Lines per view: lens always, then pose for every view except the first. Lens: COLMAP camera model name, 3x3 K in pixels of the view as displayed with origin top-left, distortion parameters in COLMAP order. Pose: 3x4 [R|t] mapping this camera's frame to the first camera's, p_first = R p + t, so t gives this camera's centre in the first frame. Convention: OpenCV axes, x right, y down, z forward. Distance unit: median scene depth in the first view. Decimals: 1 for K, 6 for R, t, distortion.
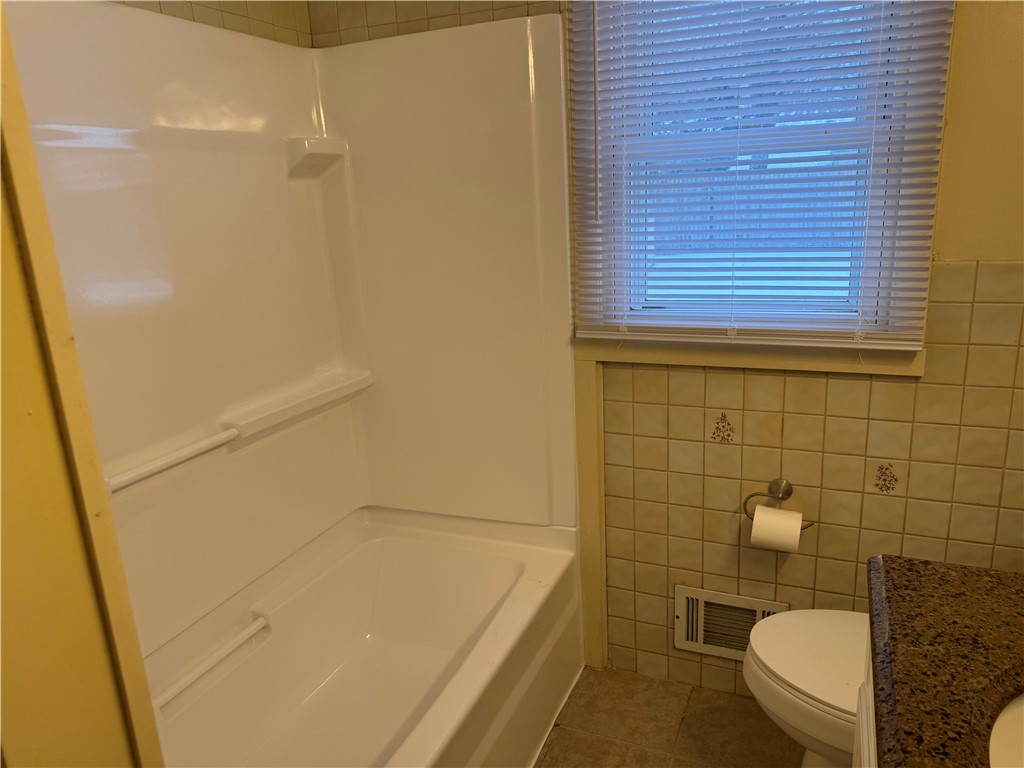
lens RADIAL K [[722.8, 0, 510.7], [0, 722.8, 382.9], [0, 0, 1]] dist [0.060496, -0.077689]
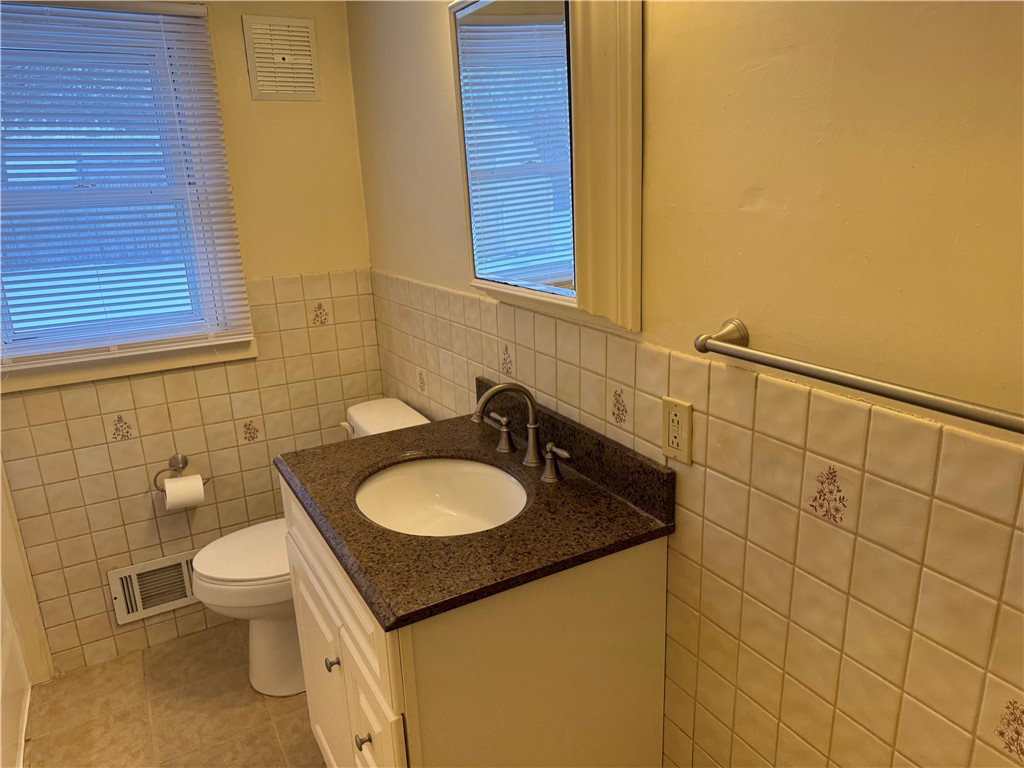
lens RADIAL K [[722.8, 0, 519.7], [0, 722.8, 382.6], [0, 0, 1]] dist [0.060496, -0.077689]
pose [[0.593641, -0.202392, 0.778863, -0.251072], [0.208174, 0.973534, 0.094310, 0.012515], [-0.777338, 0.106152, 0.620063, -0.287243]]
